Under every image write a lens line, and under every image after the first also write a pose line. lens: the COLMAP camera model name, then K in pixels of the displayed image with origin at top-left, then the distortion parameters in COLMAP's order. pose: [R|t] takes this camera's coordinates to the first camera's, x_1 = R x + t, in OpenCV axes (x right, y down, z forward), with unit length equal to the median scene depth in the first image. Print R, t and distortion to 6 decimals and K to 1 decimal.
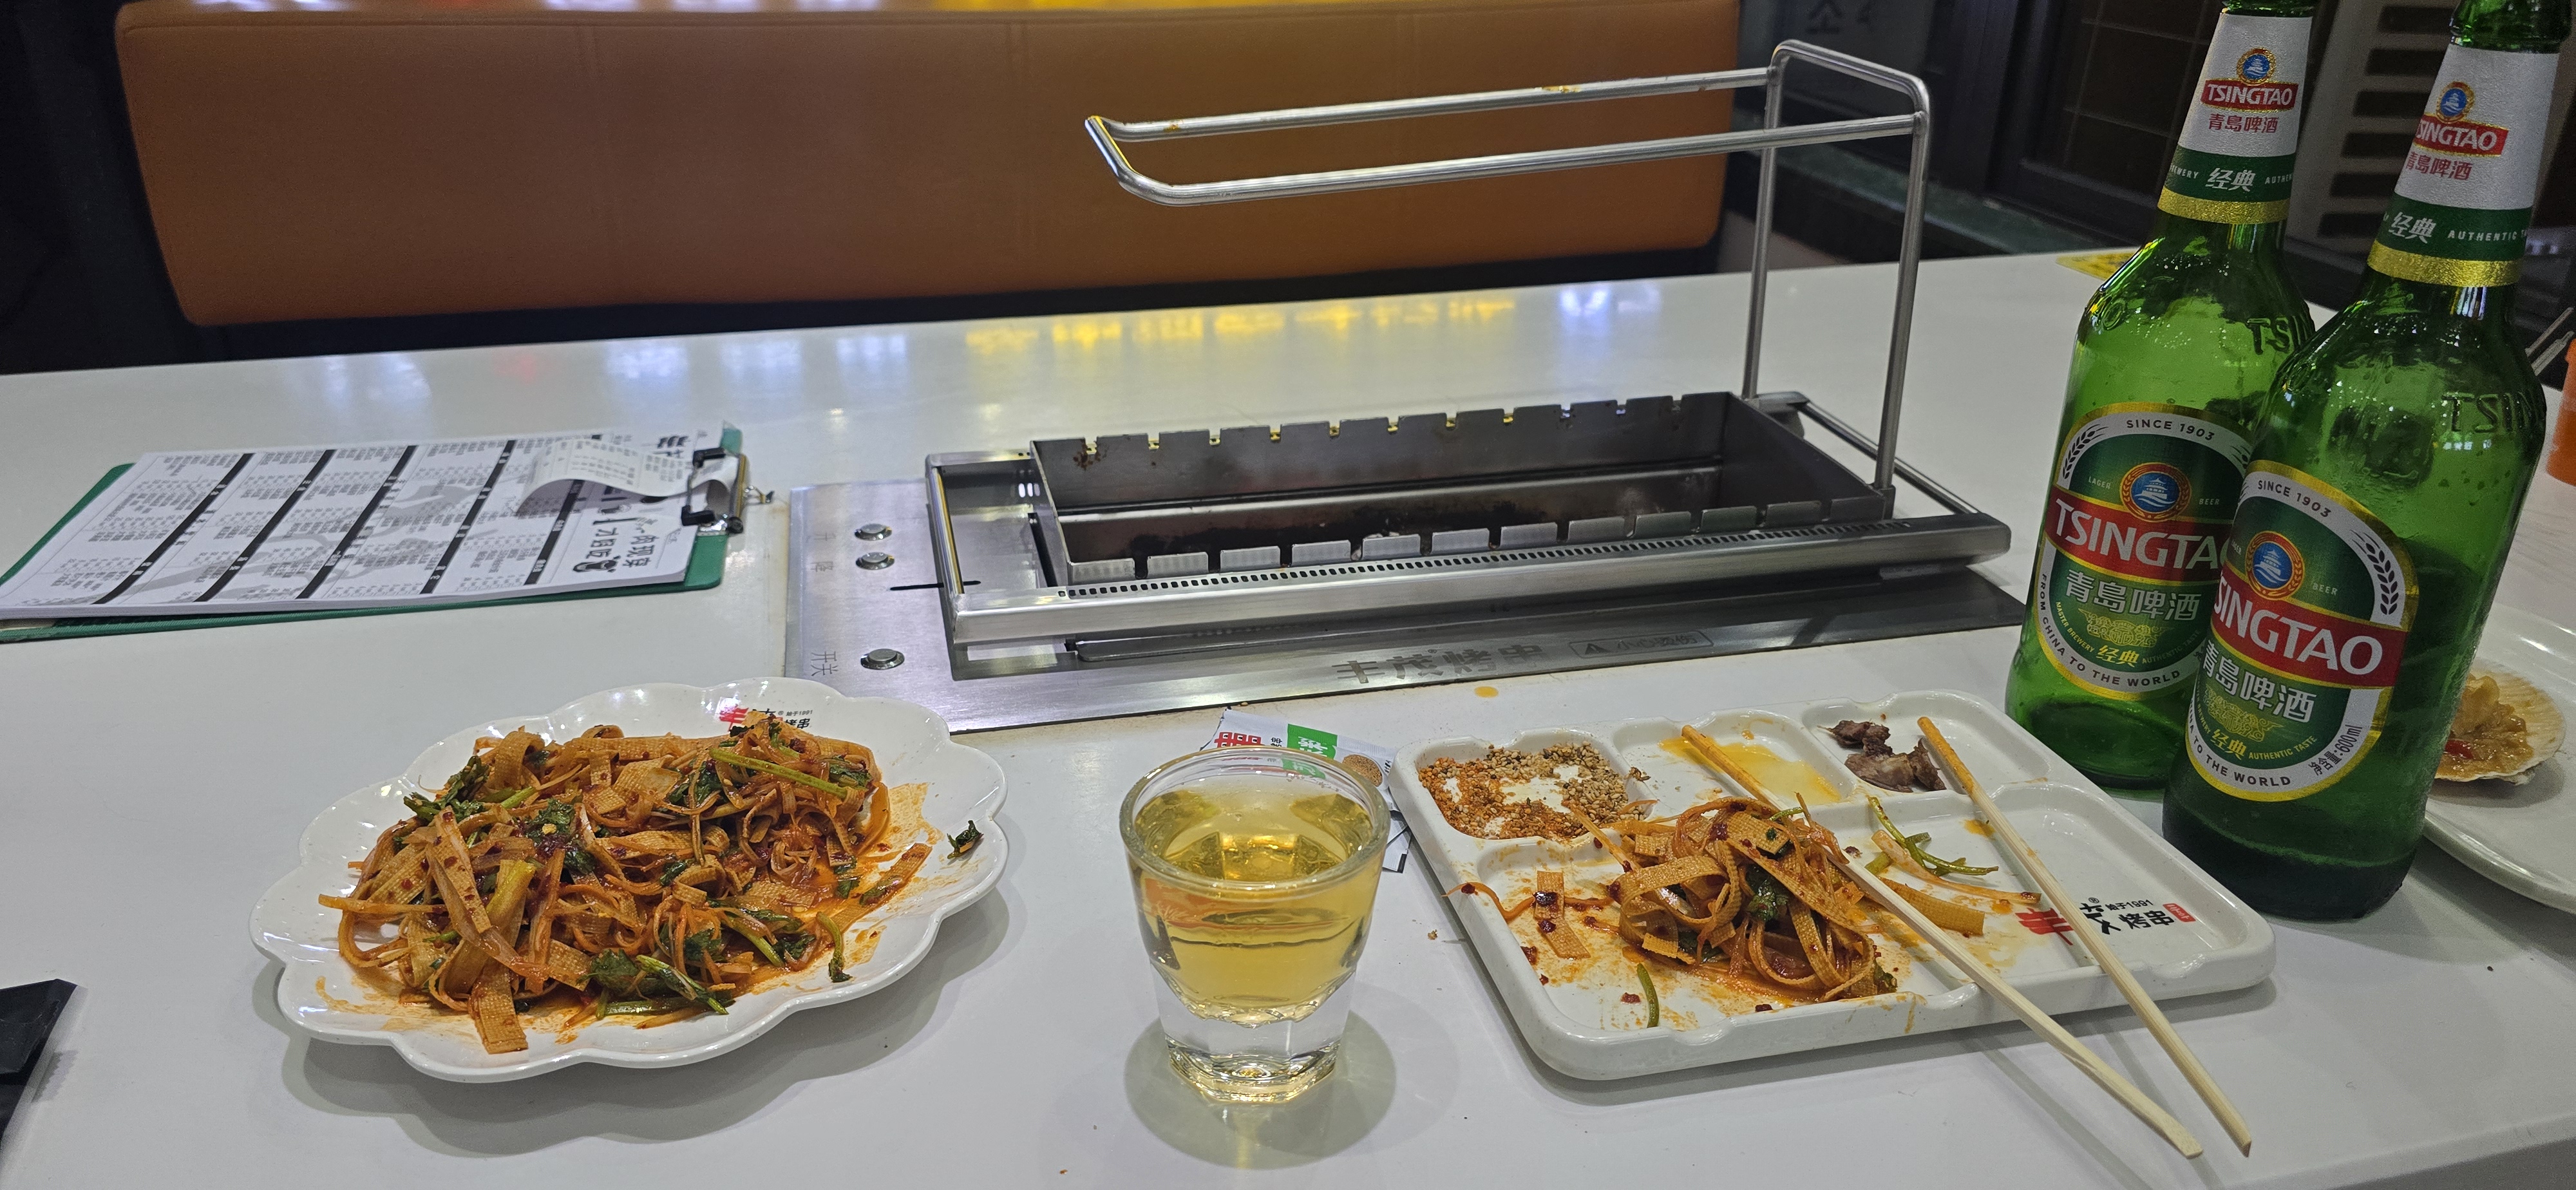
lens RADIAL K [[1782.8, 0, 1300.8], [0, 1782.8, 603.5], [0, 0, 1]] dist [0.038772, -0.014523]
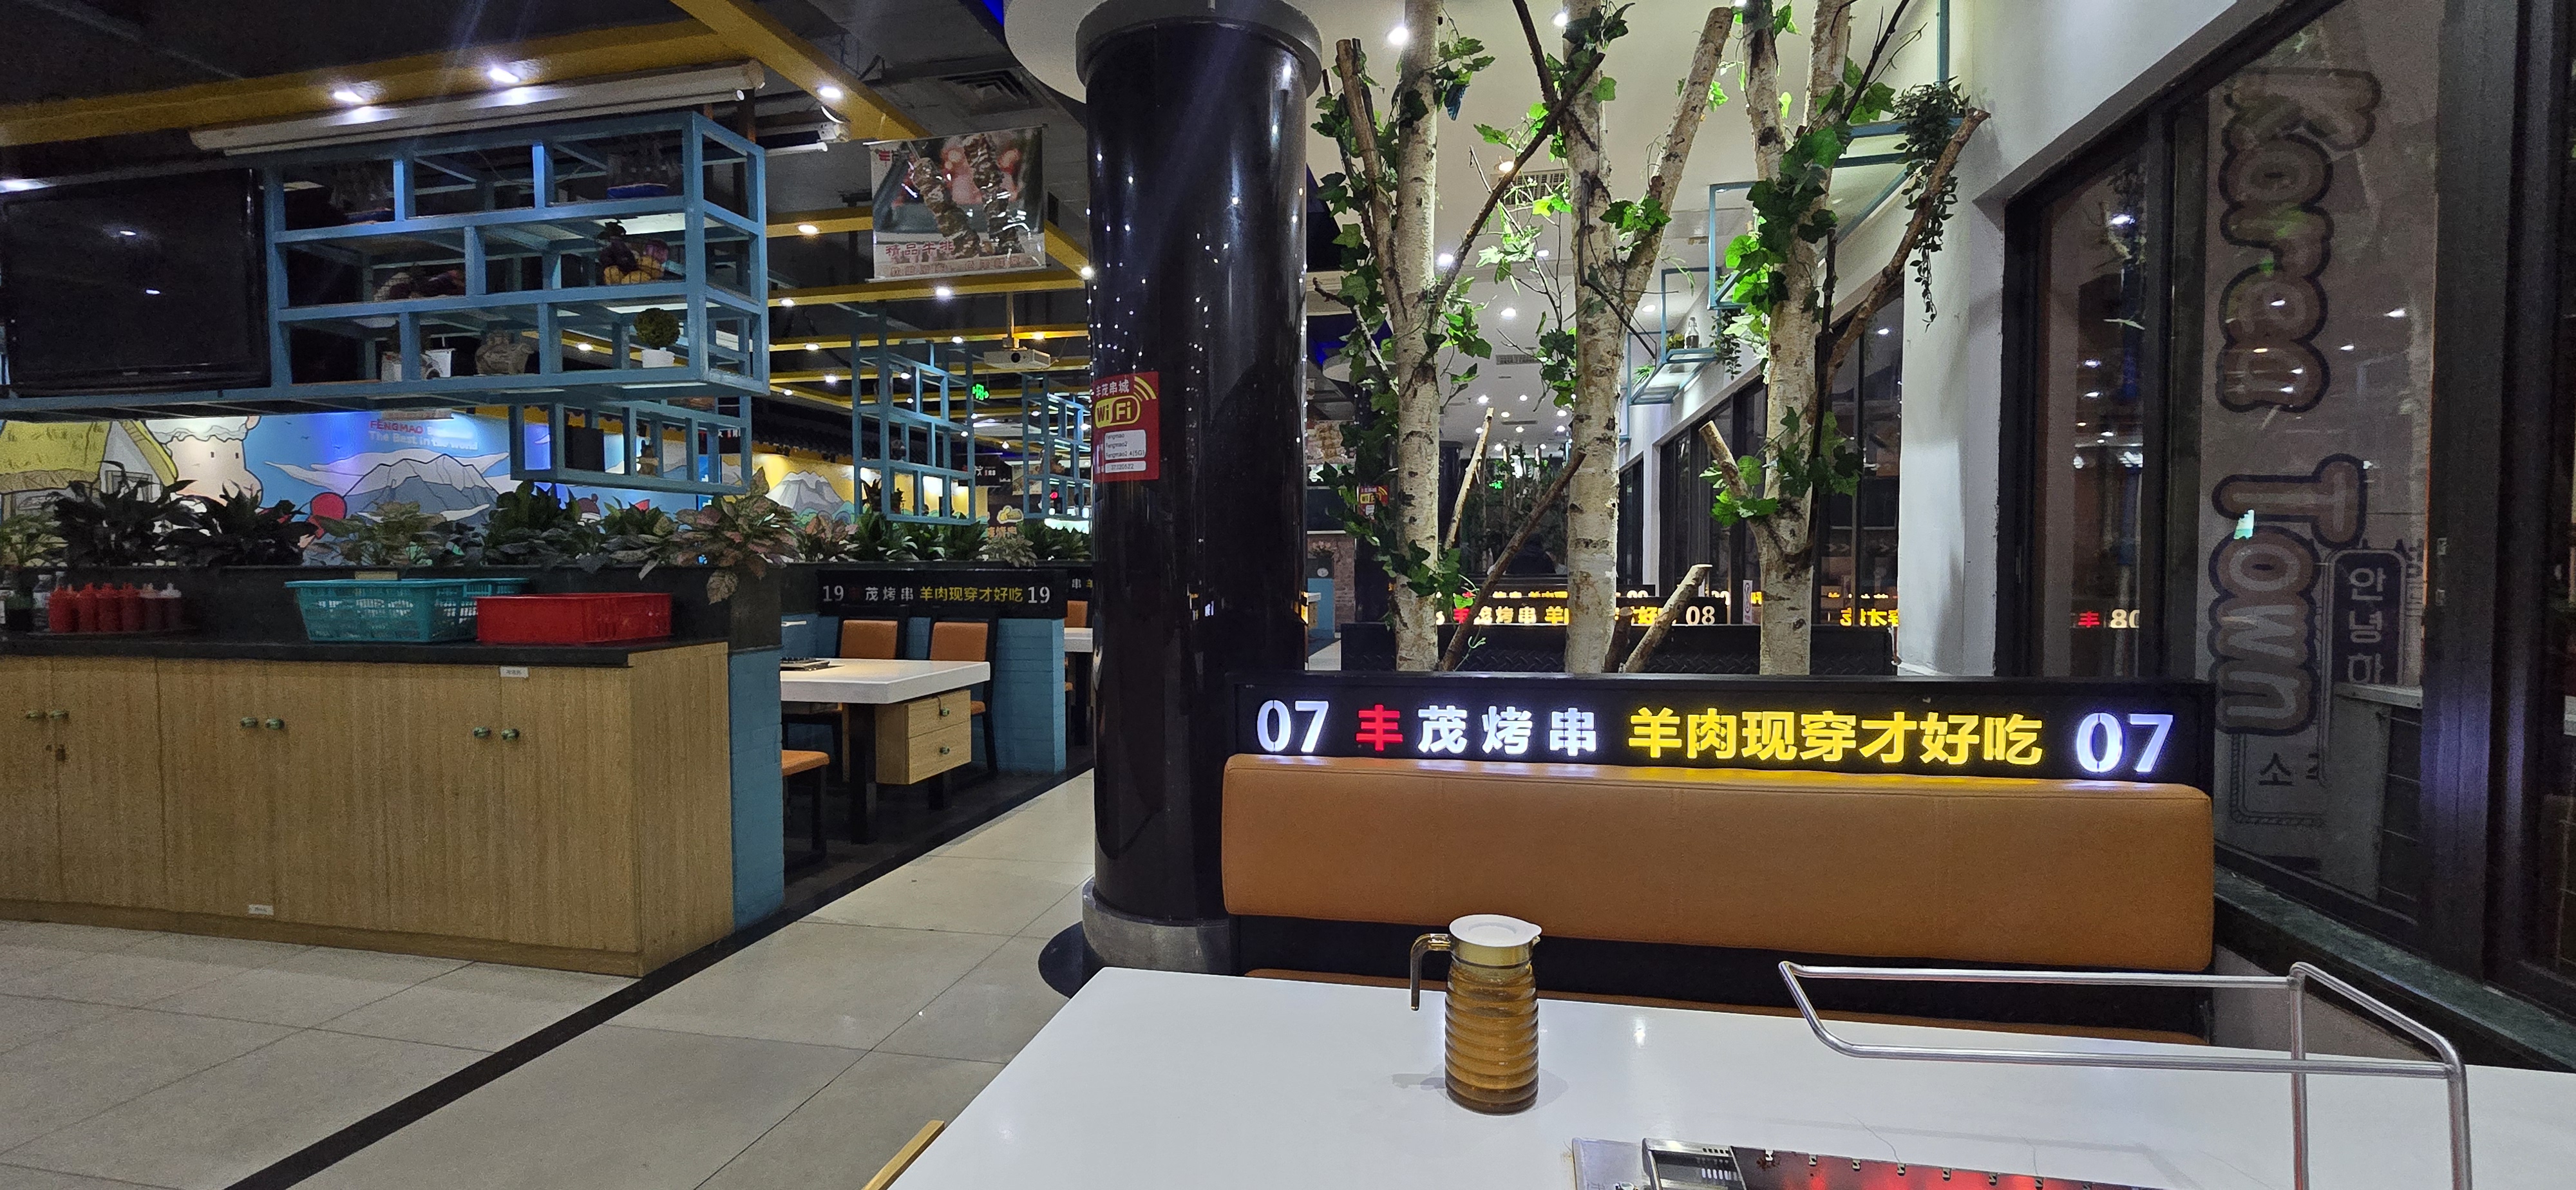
lens RADIAL K [[1077.7, 0, 1285.5], [0, 1077.7, 590.4], [0, 0, 1]] dist [0.003242, 0.000640]
pose [[0.896423, -0.006803, -0.443147, -0.076089], [-0.170902, 0.917248, -0.359791, -0.134568], [0.408924, 0.398260, 0.821079, -0.173550]]
